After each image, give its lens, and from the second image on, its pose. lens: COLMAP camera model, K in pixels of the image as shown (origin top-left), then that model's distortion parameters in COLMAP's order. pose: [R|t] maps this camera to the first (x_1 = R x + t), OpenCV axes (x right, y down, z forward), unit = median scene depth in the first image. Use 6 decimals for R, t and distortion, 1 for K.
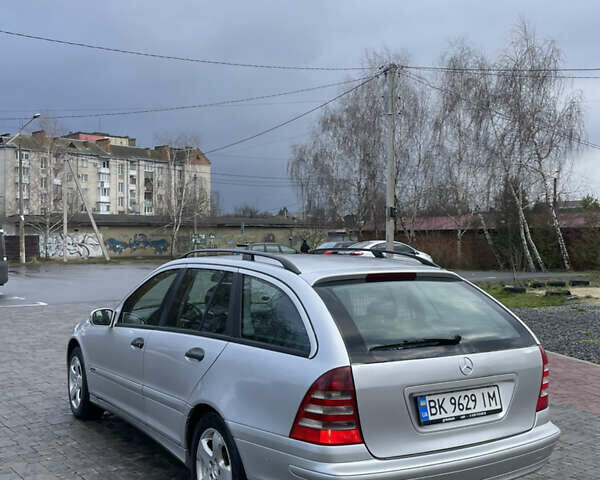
lens RADIAL K [[772.3, 0, 313.1], [0, 772.3, 224.7], [0, 0, 1]] dist [0.055068, 0.000000]
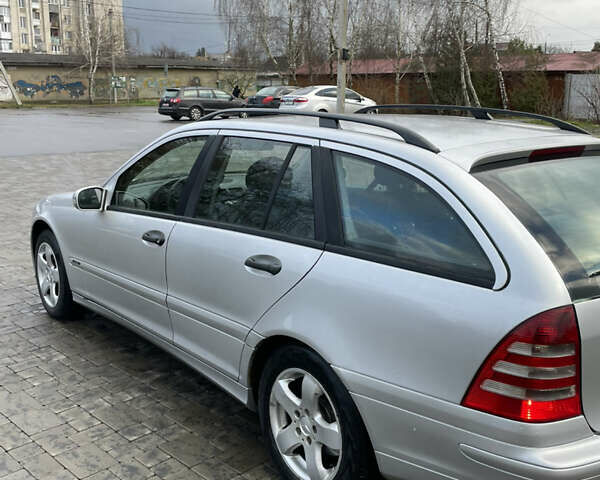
lens RADIAL K [[772.3, 0, 322.1], [0, 772.3, 238.7], [0, 0, 1]] dist [0.055068, 0.000000]
pose [[0.993347, -0.020408, 0.113339, -0.134358], [-0.004620, 0.976318, 0.216290, -0.004752], [-0.115069, -0.215375, 0.969728, 0.242656]]
